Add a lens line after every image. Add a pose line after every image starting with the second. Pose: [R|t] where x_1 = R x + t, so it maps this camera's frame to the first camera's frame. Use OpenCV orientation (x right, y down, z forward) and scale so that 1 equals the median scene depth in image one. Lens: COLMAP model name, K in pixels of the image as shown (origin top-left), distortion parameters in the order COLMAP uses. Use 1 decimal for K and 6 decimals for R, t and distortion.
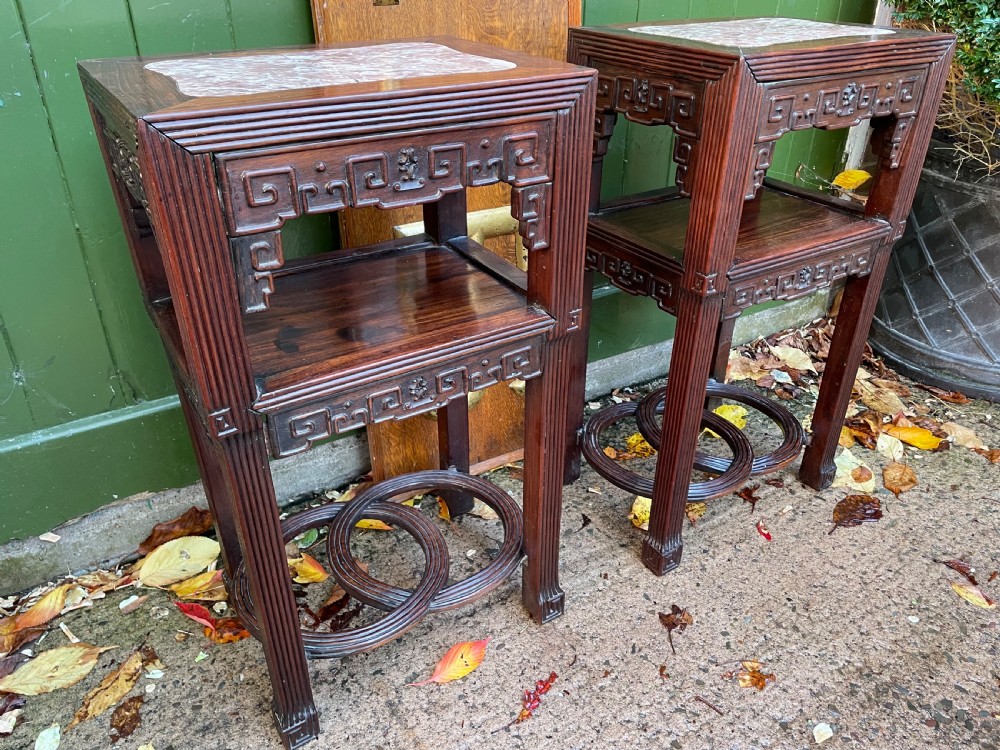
lens RADIAL K [[761.7, 0, 500.6], [0, 761.7, 372.5], [0, 0, 1]] dist [0.084418, -0.118131]
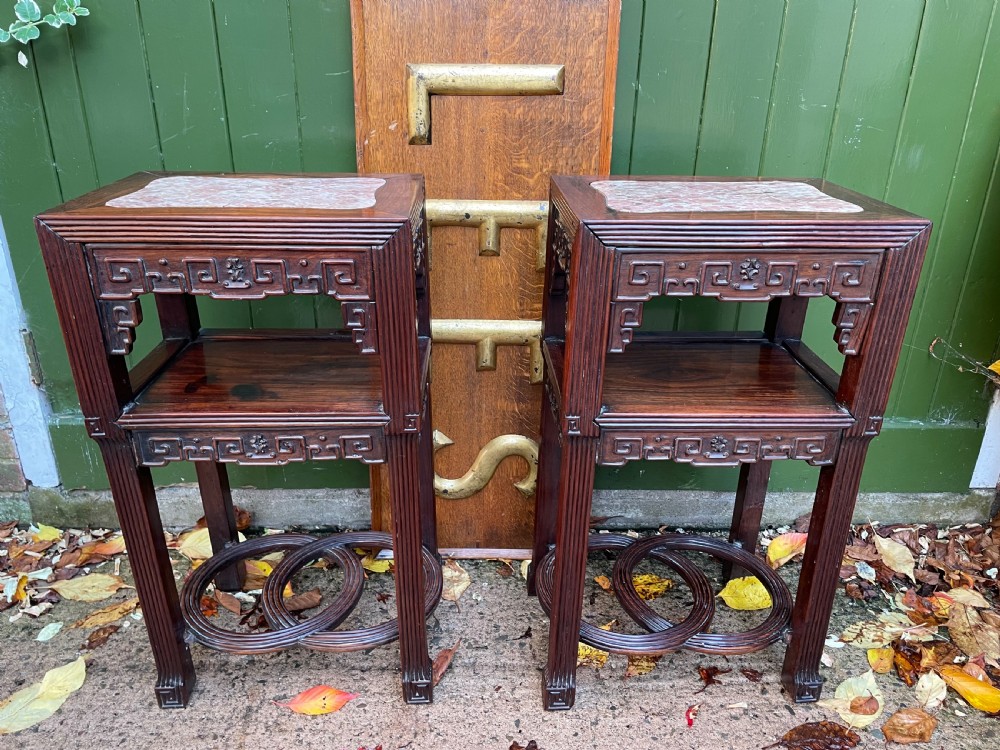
lens RADIAL K [[761.7, 0, 500.8], [0, 761.7, 369.9], [0, 0, 1]] dist [0.084418, -0.118131]
pose [[0.865532, 0.205021, -0.456968, 0.589581], [-0.257717, 0.964634, -0.055348, -0.096335], [0.429459, 0.165674, 0.887759, 0.033525]]
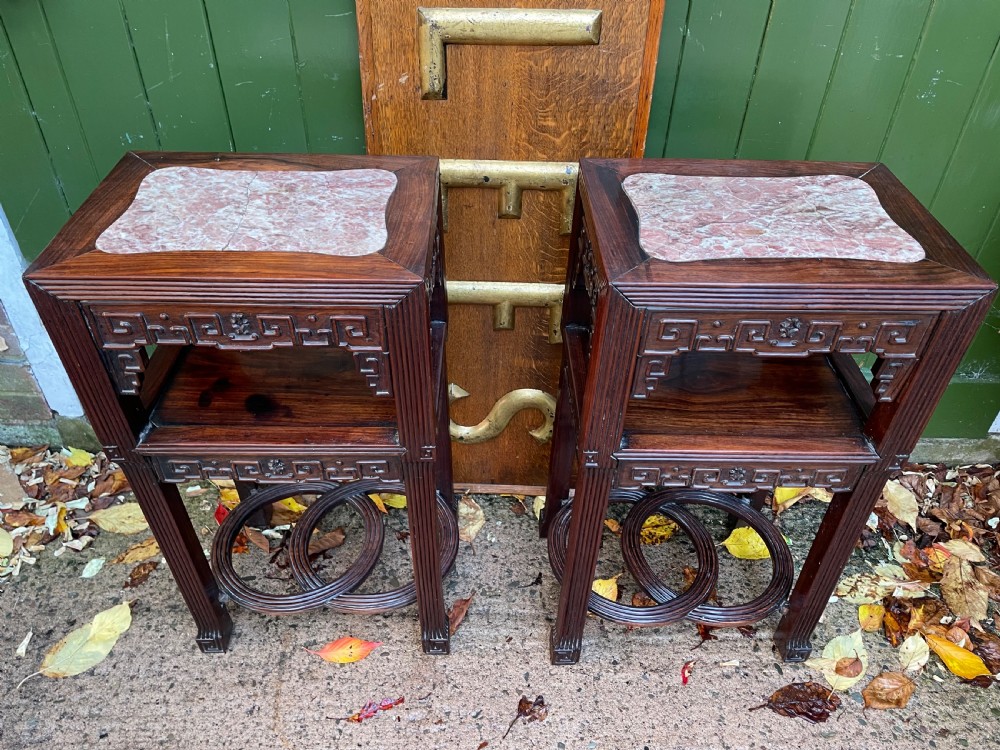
lens RADIAL K [[761.7, 0, 497.0], [0, 761.7, 368.1], [0, 0, 1]] dist [0.084418, -0.118131]
pose [[0.849175, 0.342814, -0.401722, 0.489912], [-0.274264, 0.936322, 0.219272, -0.381830], [0.451310, -0.076023, 0.889123, 0.047453]]
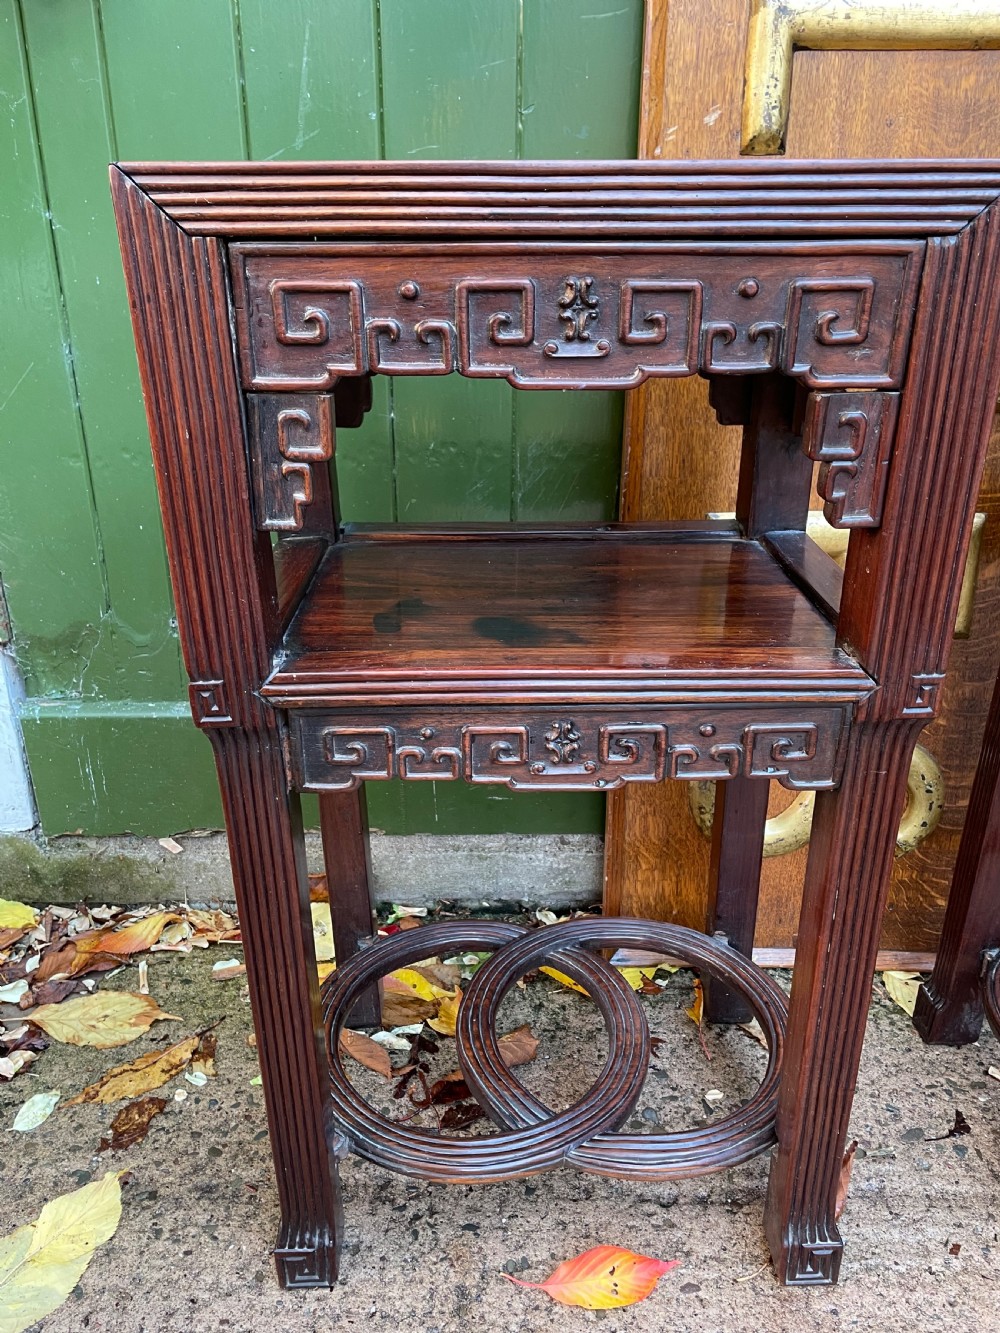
lens RADIAL K [[1015.4, 0, 487.0], [0, 1015.4, 659.1], [0, 0, 1]] dist [0.084418, -0.118131]
pose [[0.852013, 0.198126, -0.484583, 0.142335], [-0.255465, 0.965281, -0.054506, 0.013158], [0.456959, 0.170234, 0.873046, 0.249448]]
